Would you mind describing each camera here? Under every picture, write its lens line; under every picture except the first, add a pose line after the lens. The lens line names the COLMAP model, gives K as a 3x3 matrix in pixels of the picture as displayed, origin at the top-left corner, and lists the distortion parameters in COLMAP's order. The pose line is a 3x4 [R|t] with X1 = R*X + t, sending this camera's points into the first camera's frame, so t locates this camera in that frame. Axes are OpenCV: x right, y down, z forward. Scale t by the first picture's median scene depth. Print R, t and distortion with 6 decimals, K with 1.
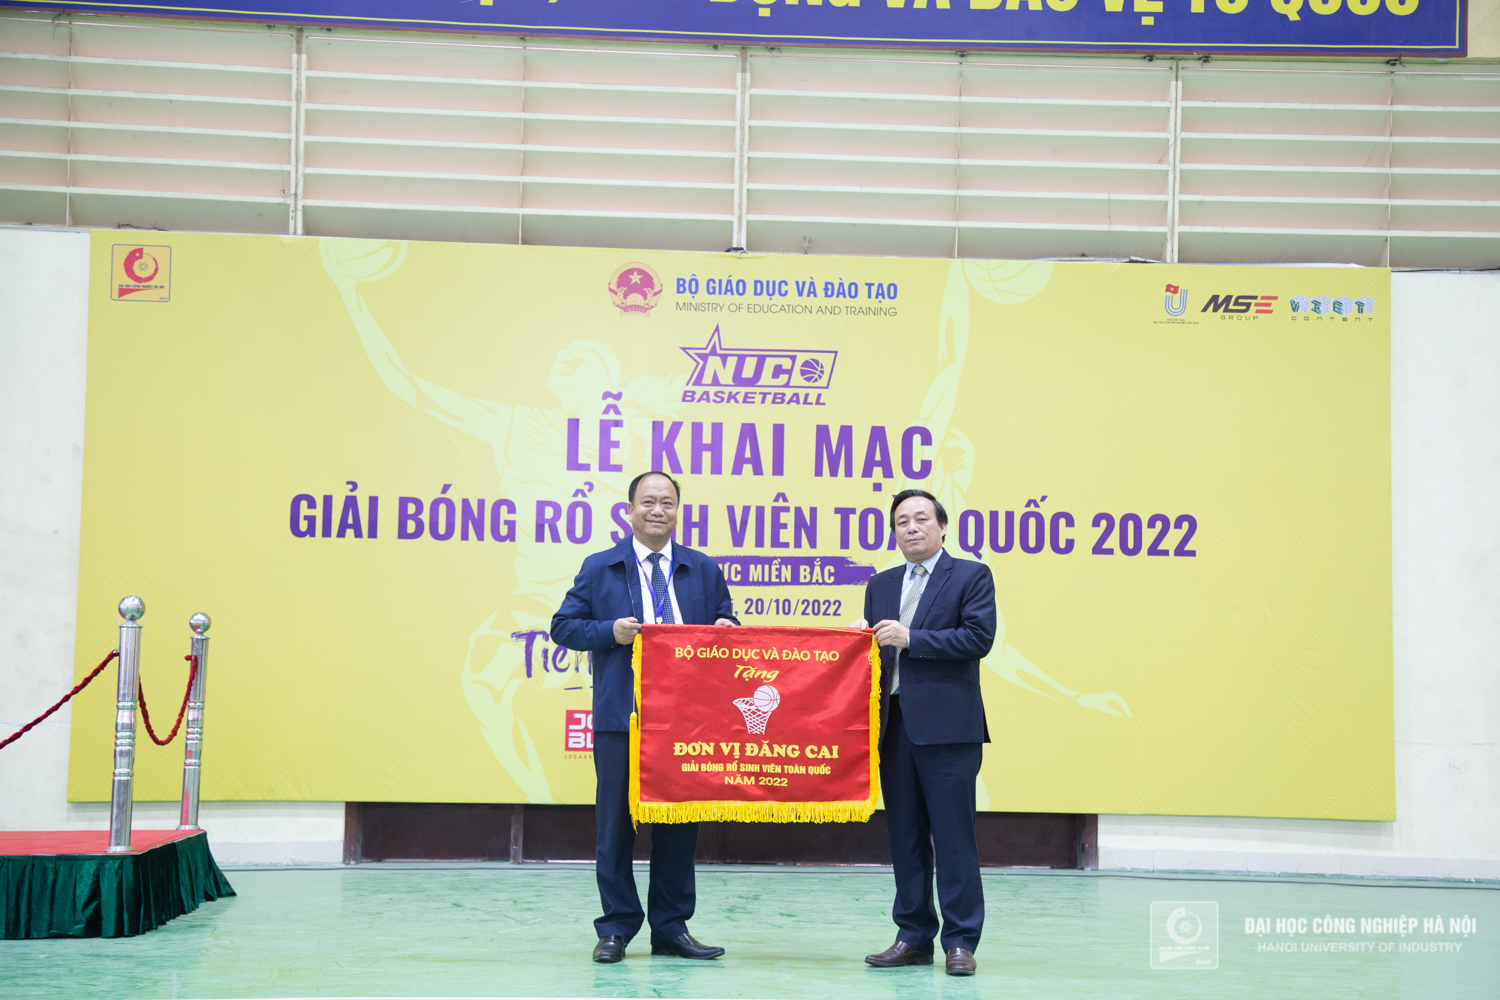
lens RADIAL K [[2386.6, 0, 749.9], [0, 2386.6, 504.0], [0, 0, 1]] dist [0.240457, 0.000000]
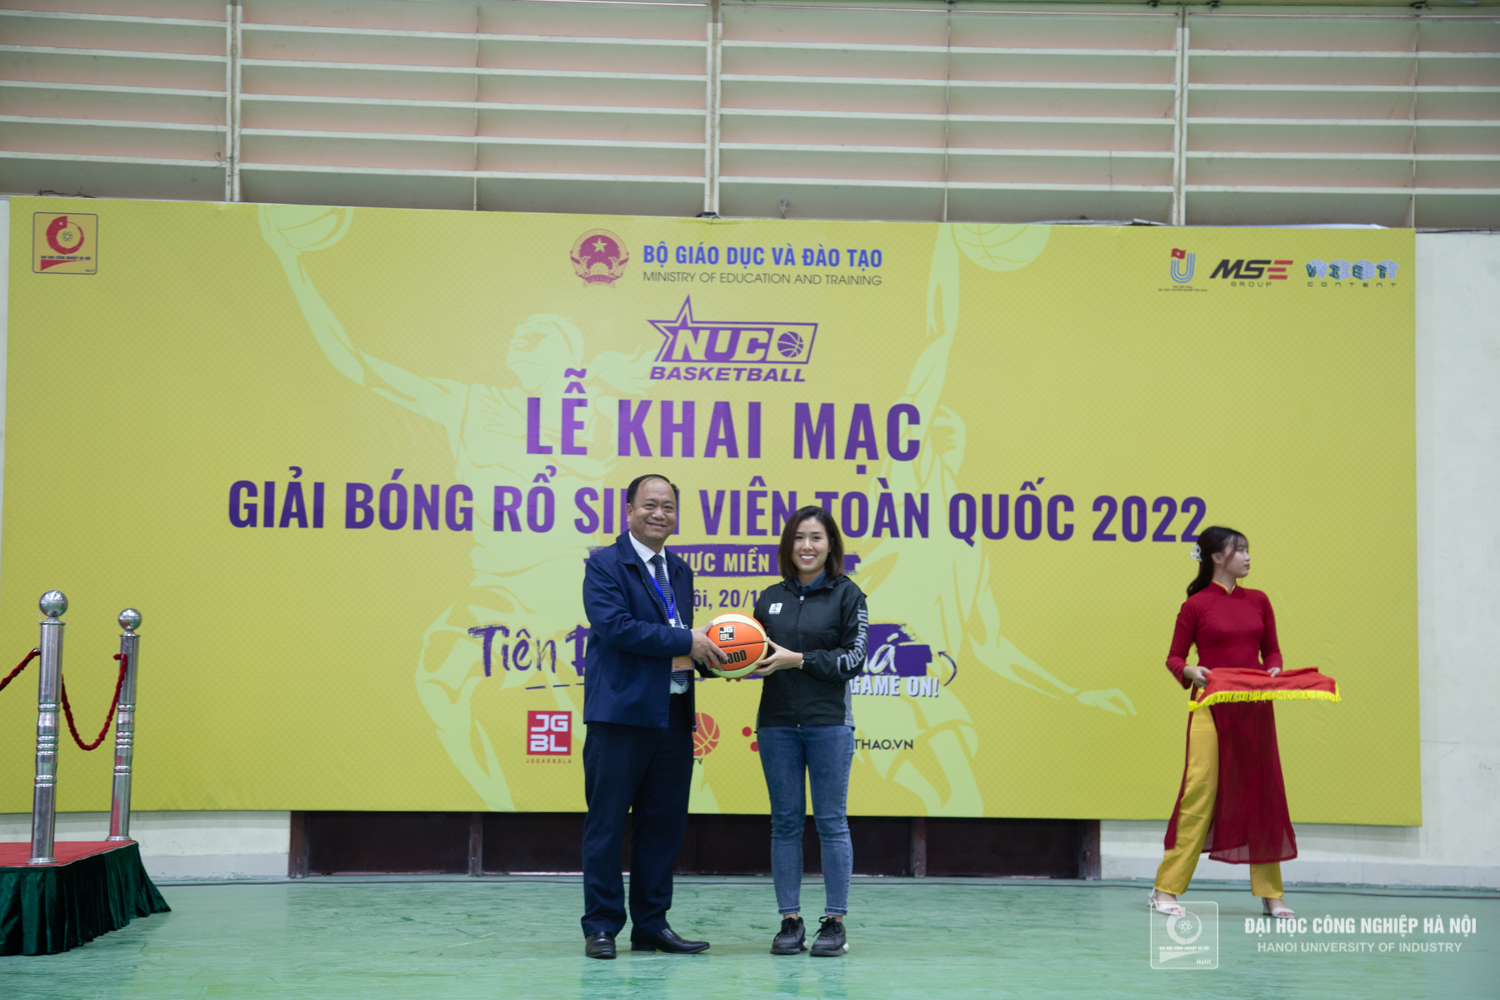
lens RADIAL K [[2630.9, 0, 741.5], [0, 2630.9, 505.8], [0, 0, 1]] dist [0.295559, 0.000000]
pose [[0.999967, -0.006156, -0.005211, 0.012042], [0.006193, 0.999955, 0.007146, -0.000537], [0.005167, -0.007178, 0.999961, -0.025431]]
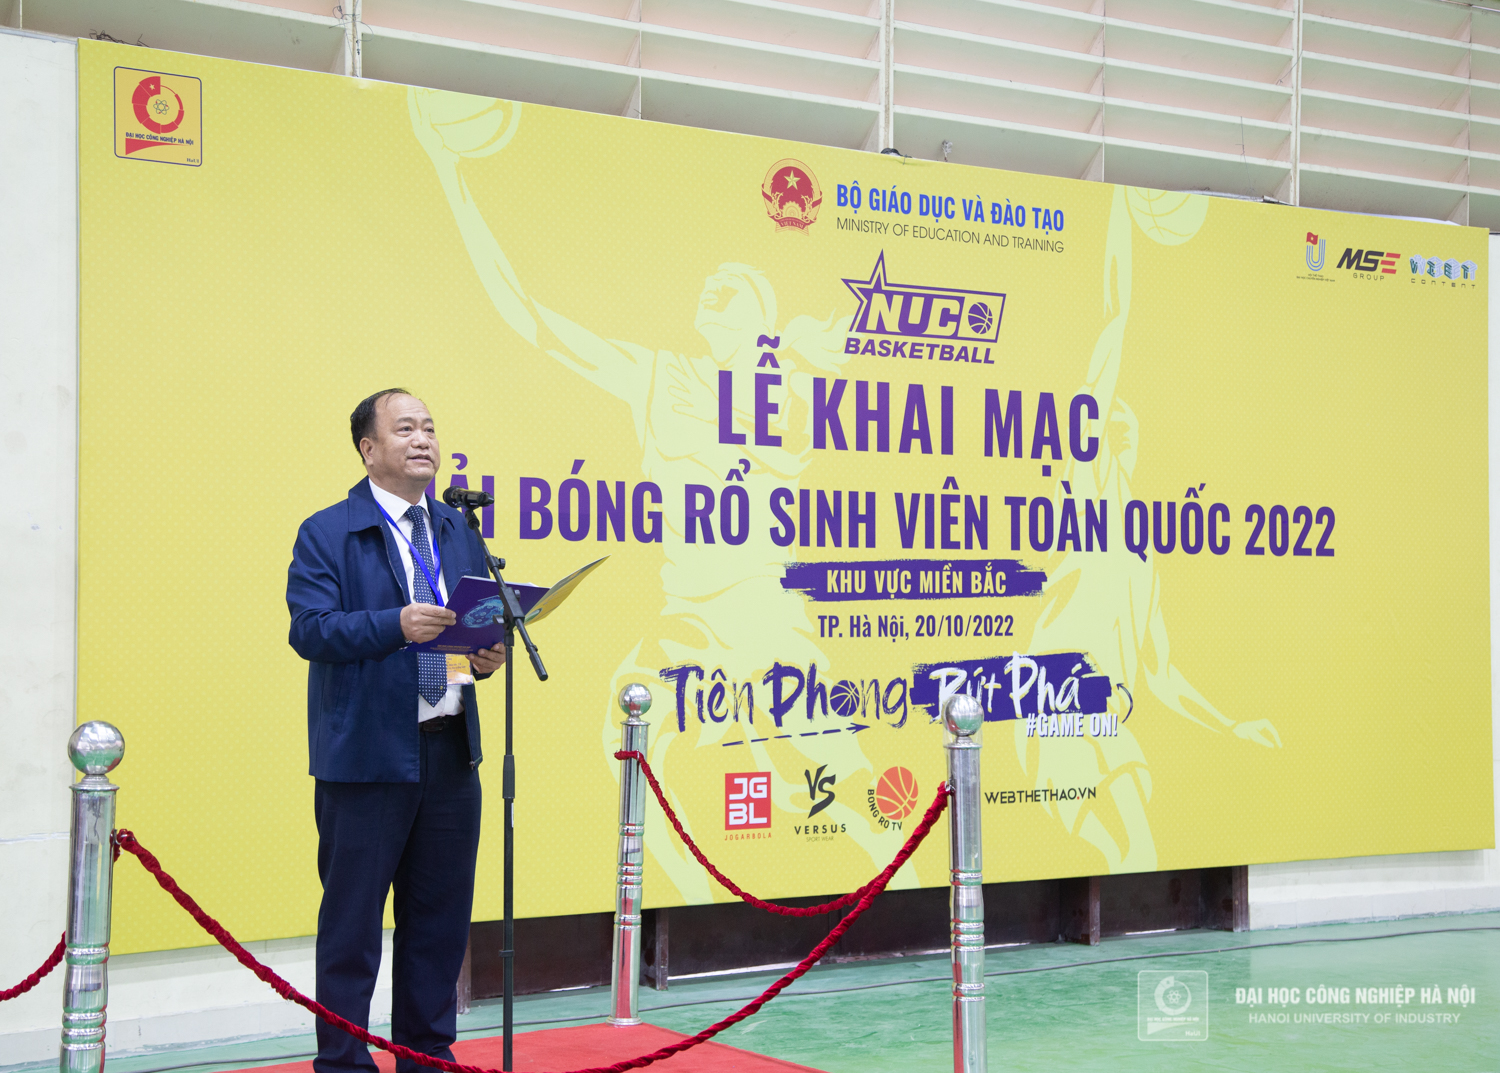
lens RADIAL K [[2372.4, 0, 702.9], [0, 2372.4, 542.4], [0, 0, 1]] dist [0.185000, 0.000000]
pose [[0.866227, -0.001526, 0.499649, -0.435902], [-0.027442, 0.998341, 0.050625, -0.020098], [-0.498897, -0.057564, 0.864747, 0.377191]]
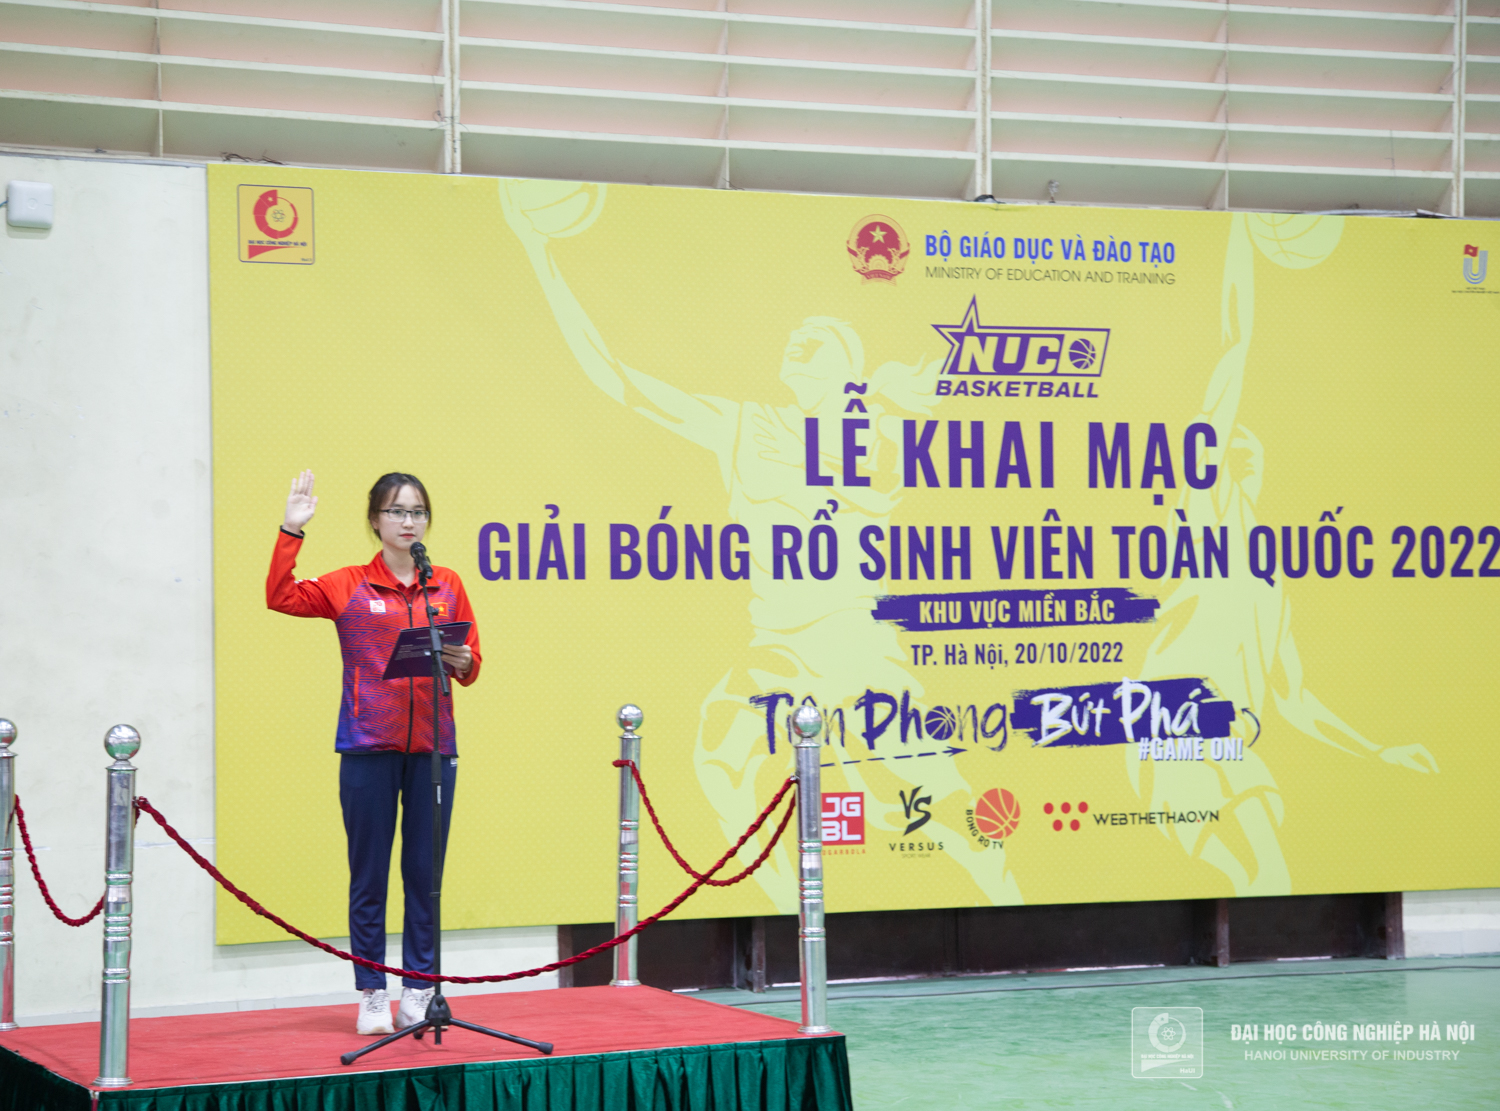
lens RADIAL K [[3206.4, 0, 690.7], [0, 3206.4, 569.1], [0, 0, 1]] dist [0.359386, 0.000000]
pose [[0.943314, -0.021563, 0.331199, -0.453608], [0.002021, 0.998242, 0.059238, -0.048341], [-0.331894, -0.055210, 0.941699, 0.030515]]
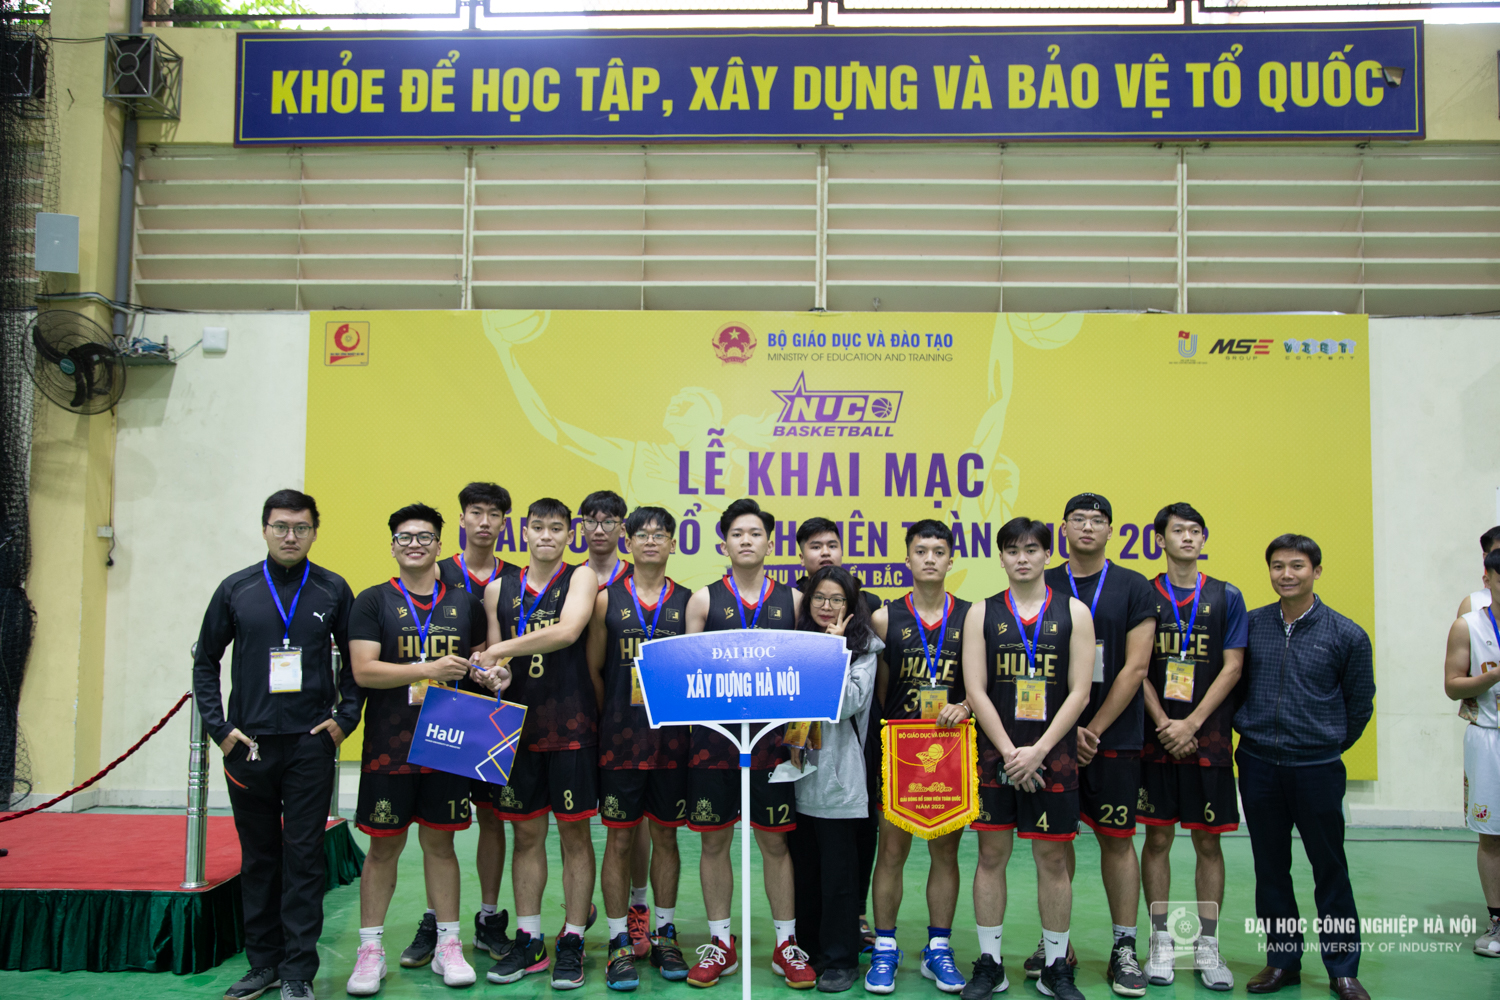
lens RADIAL K [[1309.5, 0, 737.6], [0, 1309.5, 507.4], [0, 0, 1]] dist [-0.055482, 0.081143]
pose [[0.994157, -0.012015, -0.107273, 0.024022], [0.013904, 0.999761, 0.016872, -0.018003], [0.107045, -0.018265, 0.994086, 0.339054]]
